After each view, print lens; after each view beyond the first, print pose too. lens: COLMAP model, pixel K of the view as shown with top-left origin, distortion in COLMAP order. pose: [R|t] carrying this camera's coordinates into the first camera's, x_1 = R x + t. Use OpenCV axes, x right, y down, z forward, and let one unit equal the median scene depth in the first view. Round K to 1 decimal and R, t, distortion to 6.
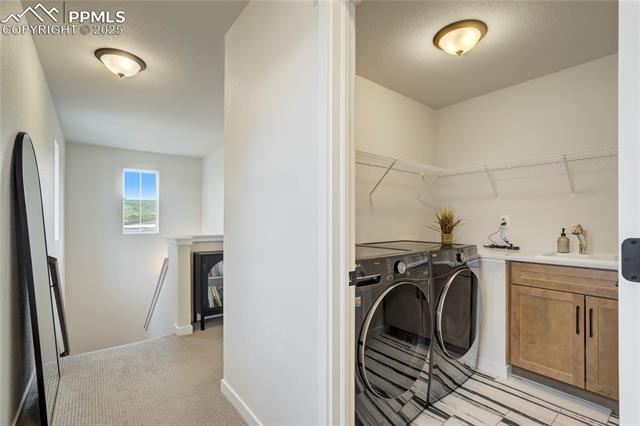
lens RADIAL K [[297.9, 0, 319.0], [0, 297.9, 217.2], [0, 0, 1]] dist [-0.017247, 0.004815]
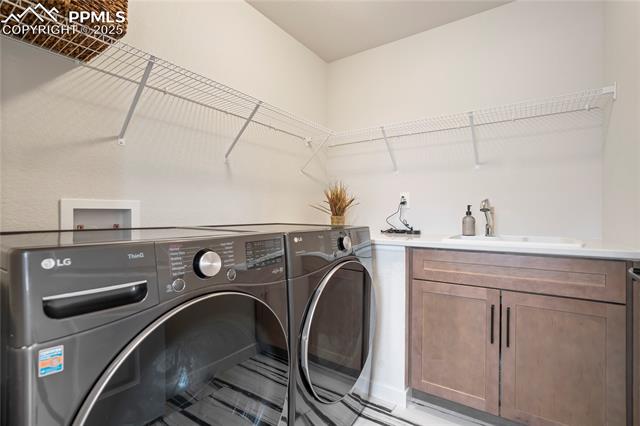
lens RADIAL K [[297.9, 0, 320.3], [0, 297.9, 214.1], [0, 0, 1]] dist [-0.017247, 0.004815]
pose [[0.959472, 0.002266, 0.281796, 0.226839], [-0.003179, 0.999991, 0.002782, 0.064936], [-0.281787, -0.003565, 0.959470, 0.362062]]
